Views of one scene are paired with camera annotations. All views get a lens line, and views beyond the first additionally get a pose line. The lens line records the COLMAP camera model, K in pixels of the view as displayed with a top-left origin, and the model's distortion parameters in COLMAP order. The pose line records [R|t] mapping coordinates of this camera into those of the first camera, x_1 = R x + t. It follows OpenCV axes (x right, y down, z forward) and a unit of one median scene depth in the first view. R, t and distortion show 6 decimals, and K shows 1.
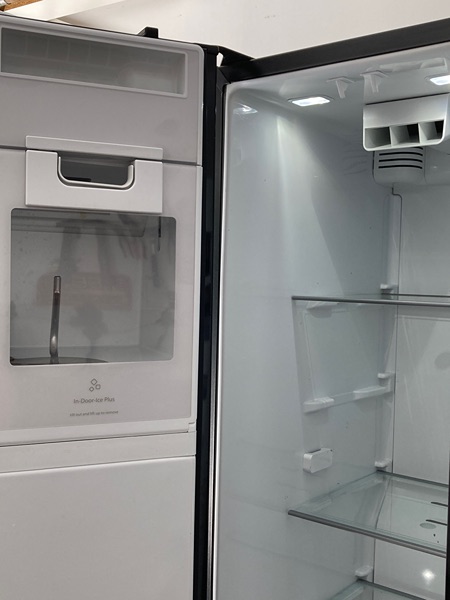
lens RADIAL K [[686.4, 0, 225.0], [0, 686.4, 300.0], [0, 0, 1]] dist [0.014792, 0.018420]
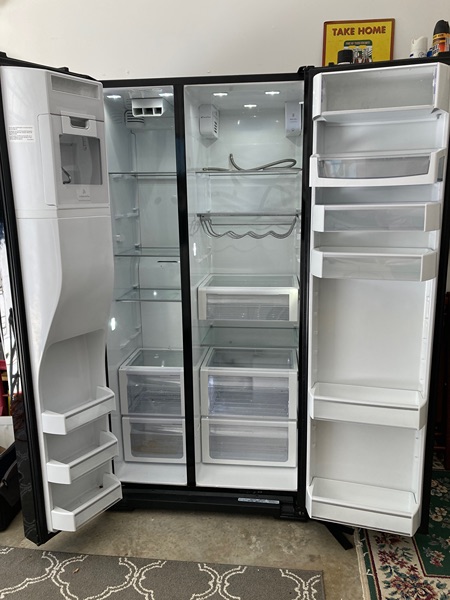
lens RADIAL K [[488.5, 0, 227.2], [0, 488.5, 298.1], [0, 0, 1]] dist [0.002578, -0.007471]
pose [[0.838795, -0.147869, 0.523982, -0.614577], [0.056342, 0.980820, 0.186596, 0.152150], [-0.541524, -0.126994, 0.831038, -0.921889]]
